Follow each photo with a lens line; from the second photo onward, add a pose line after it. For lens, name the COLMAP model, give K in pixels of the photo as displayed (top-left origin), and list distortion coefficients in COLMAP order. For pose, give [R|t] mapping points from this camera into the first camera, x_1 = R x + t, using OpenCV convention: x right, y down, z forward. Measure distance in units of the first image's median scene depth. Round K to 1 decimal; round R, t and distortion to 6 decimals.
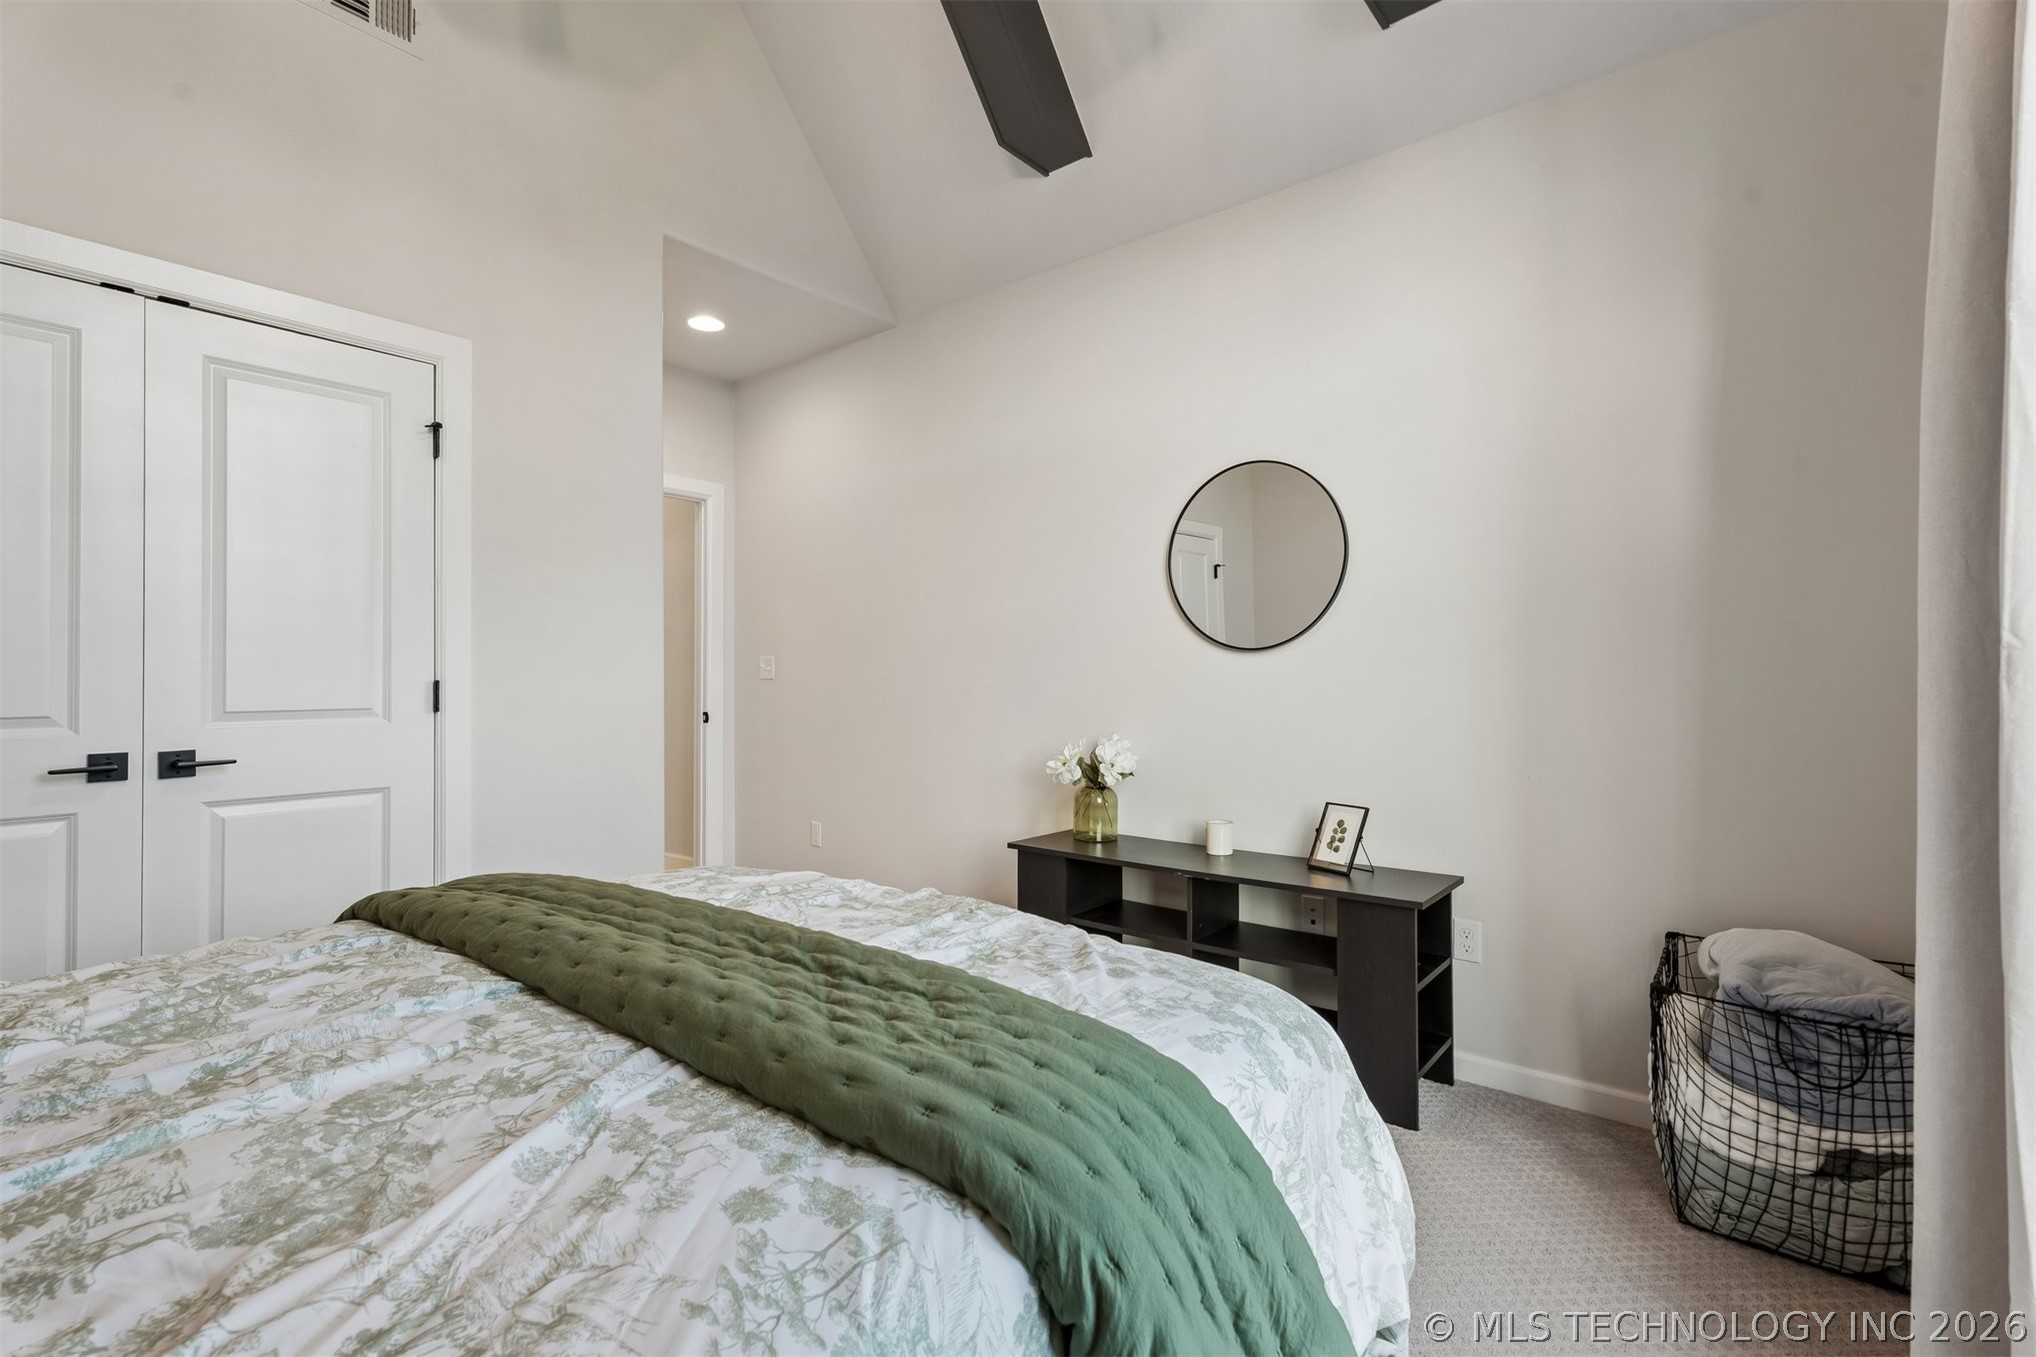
lens RADIAL K [[909.2, 0, 1024.3], [0, 909.2, 674.0], [0, 0, 1]] dist [0.005427, 0.000283]
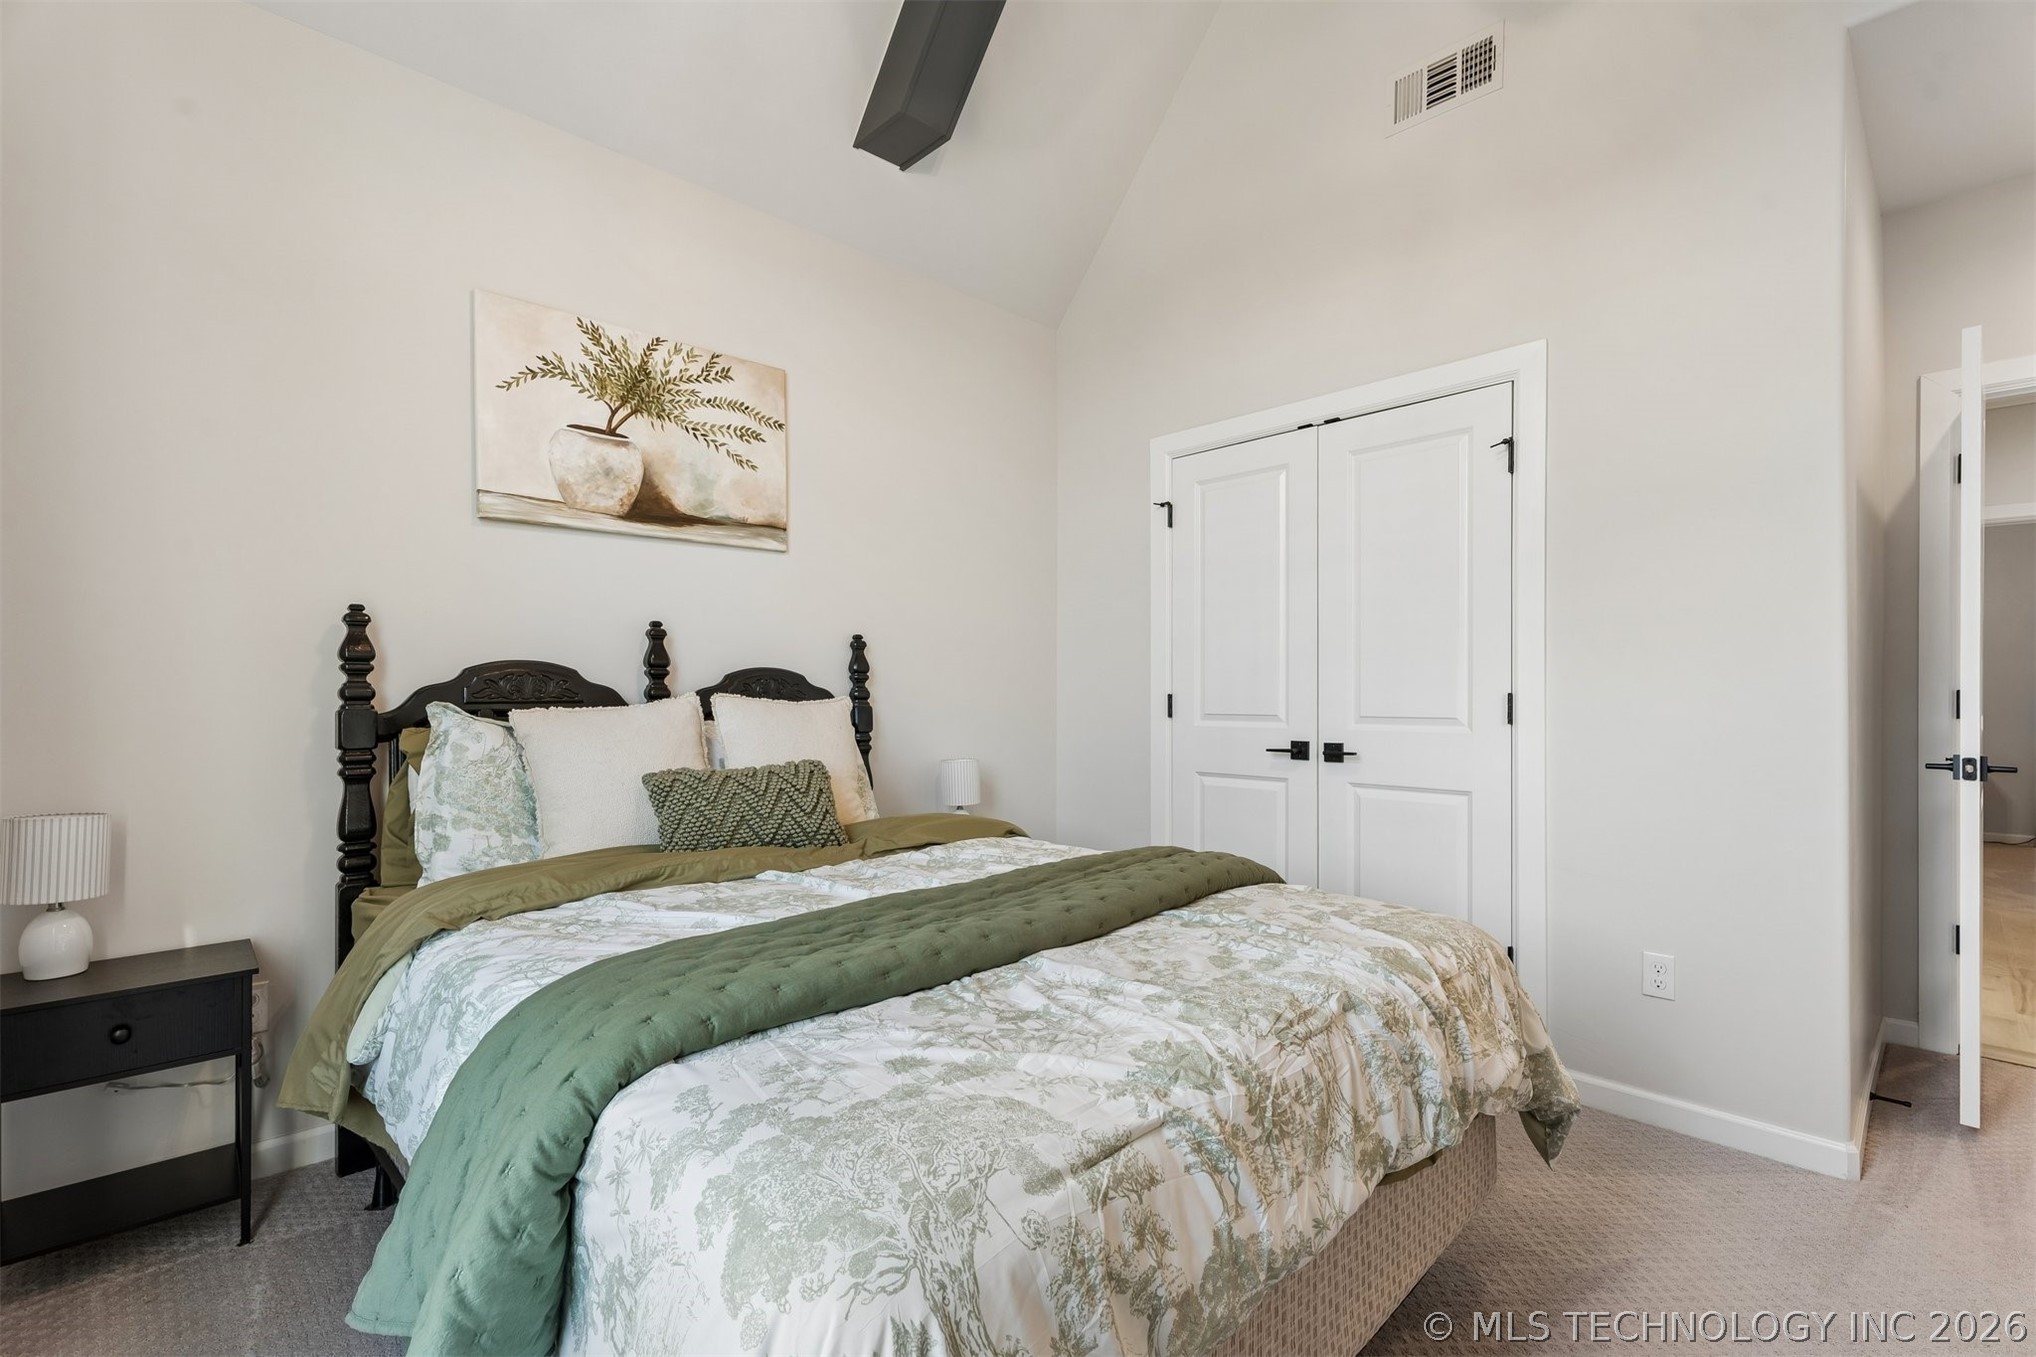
lens RADIAL K [[909.2, 0, 1019.4], [0, 909.2, 699.7], [0, 0, 1]] dist [0.005427, 0.000283]
pose [[-0.125612, 0.009840, -0.992031, 0.522741], [0.005502, 0.999942, 0.009222, 0.002620], [0.992064, -0.004300, -0.125659, 0.714413]]
